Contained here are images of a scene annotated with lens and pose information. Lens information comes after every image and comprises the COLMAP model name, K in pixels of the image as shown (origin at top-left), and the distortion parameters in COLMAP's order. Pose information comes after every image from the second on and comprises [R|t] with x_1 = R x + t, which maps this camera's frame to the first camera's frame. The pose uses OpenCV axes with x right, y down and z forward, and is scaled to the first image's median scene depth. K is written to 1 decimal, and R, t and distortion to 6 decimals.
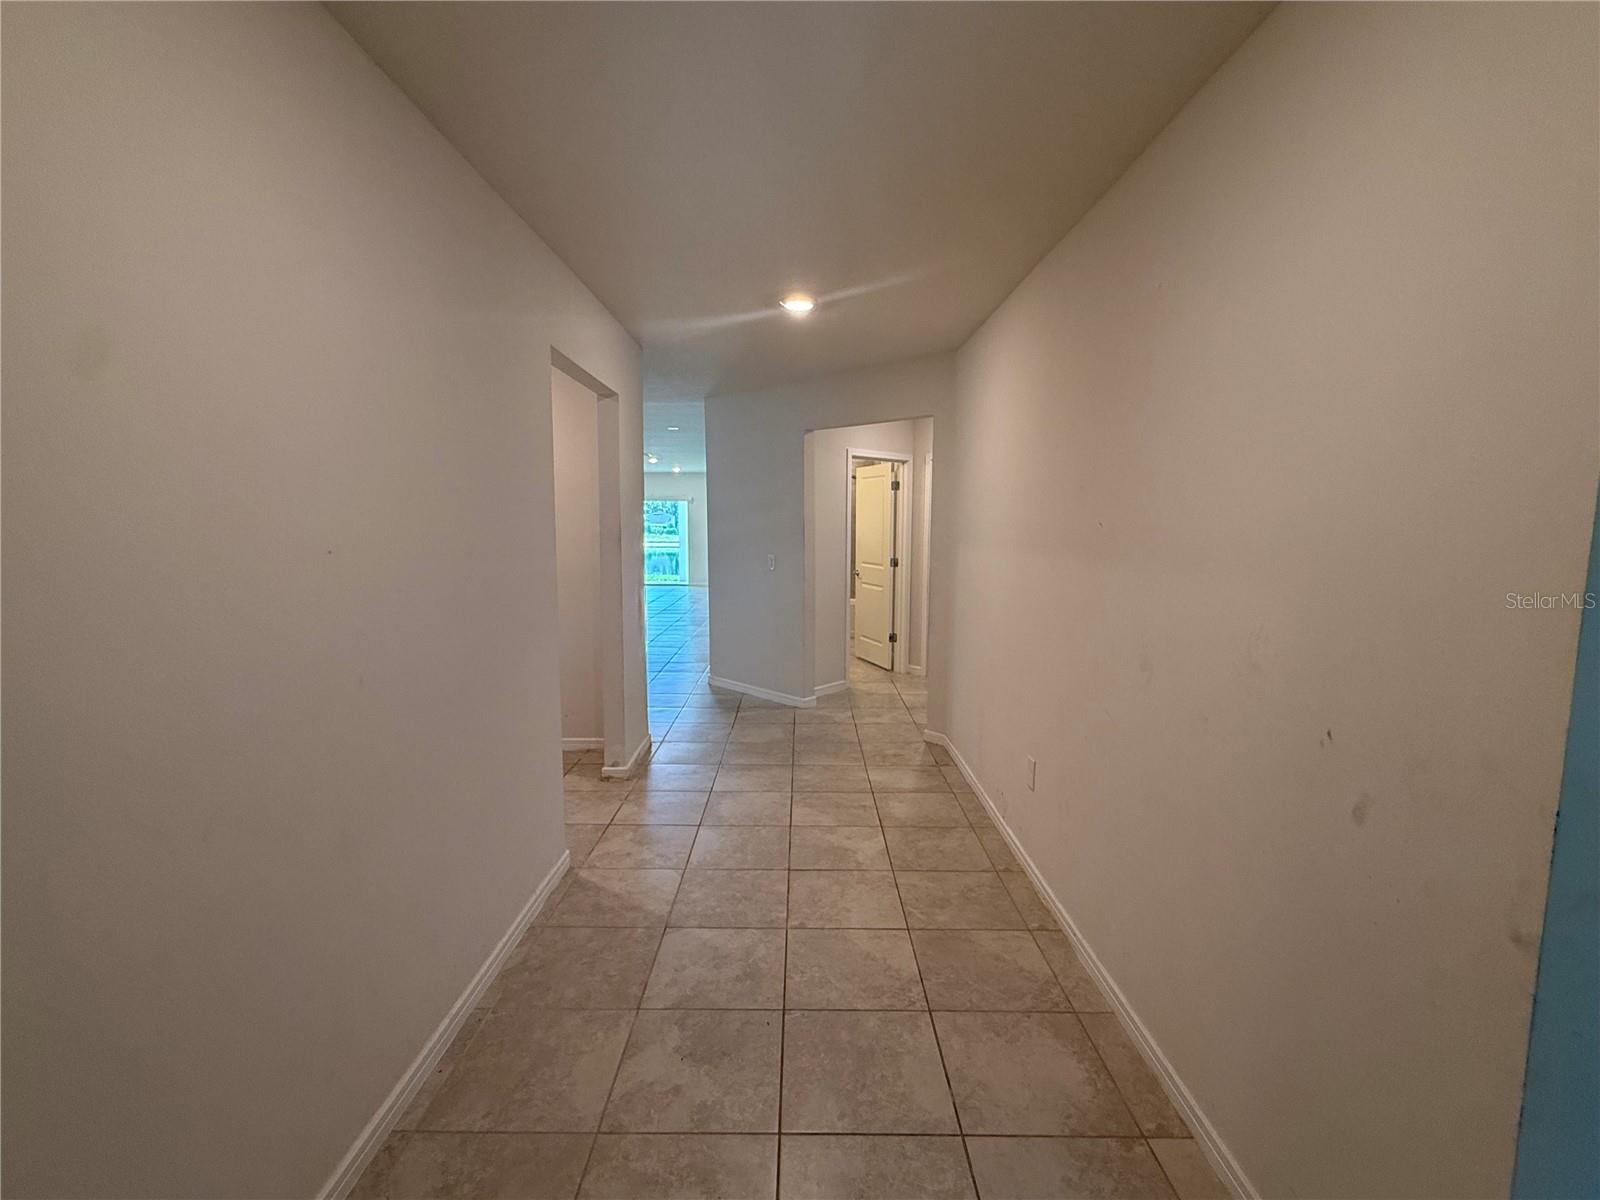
lens RADIAL K [[728.3, 0, 800.0], [0, 728.3, 600.0], [0, 0, 1]] dist [-0.001445, 0.000564]
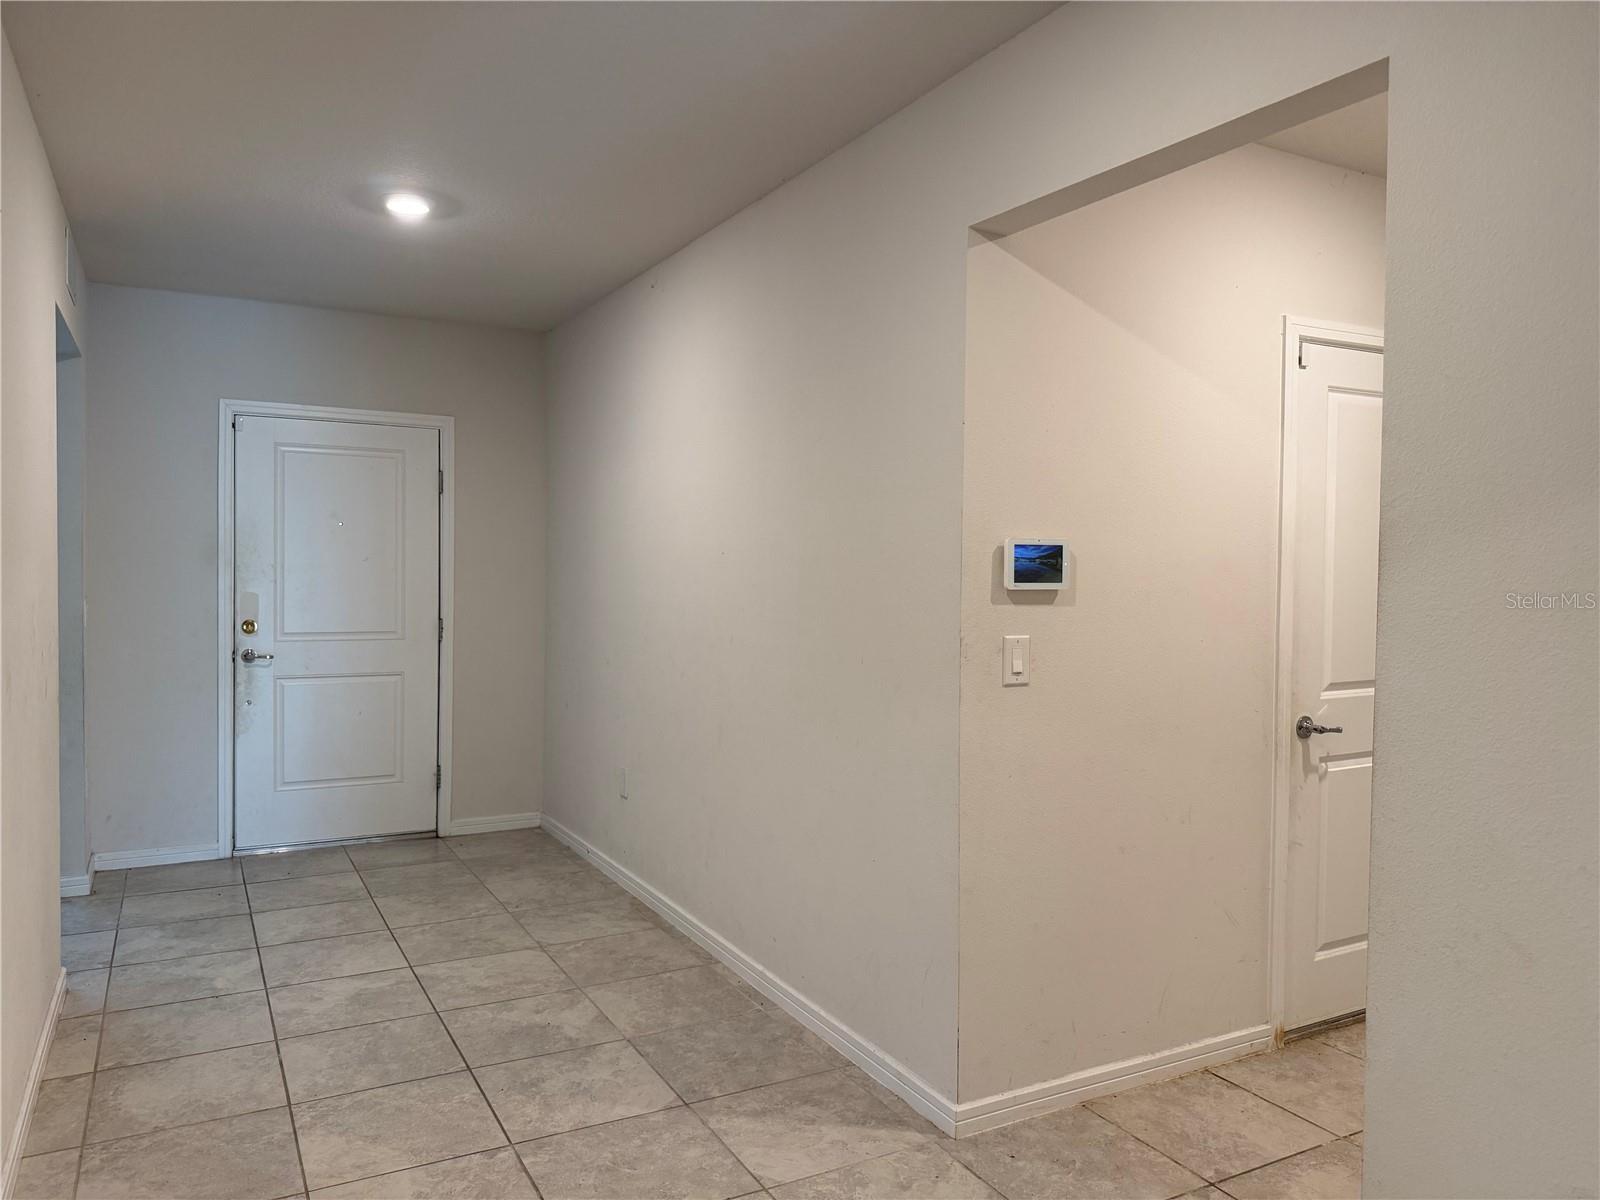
lens RADIAL K [[1133.3, 0, 800.0], [0, 1133.3, 600.0], [0, 0, 1]] dist [-0.009105, -0.000234]
pose [[-0.877685, 0.002065, -0.479234, 0.273666], [-0.067491, 0.989492, 0.127868, -0.196535], [0.474462, 0.144572, -0.868323, 2.228214]]
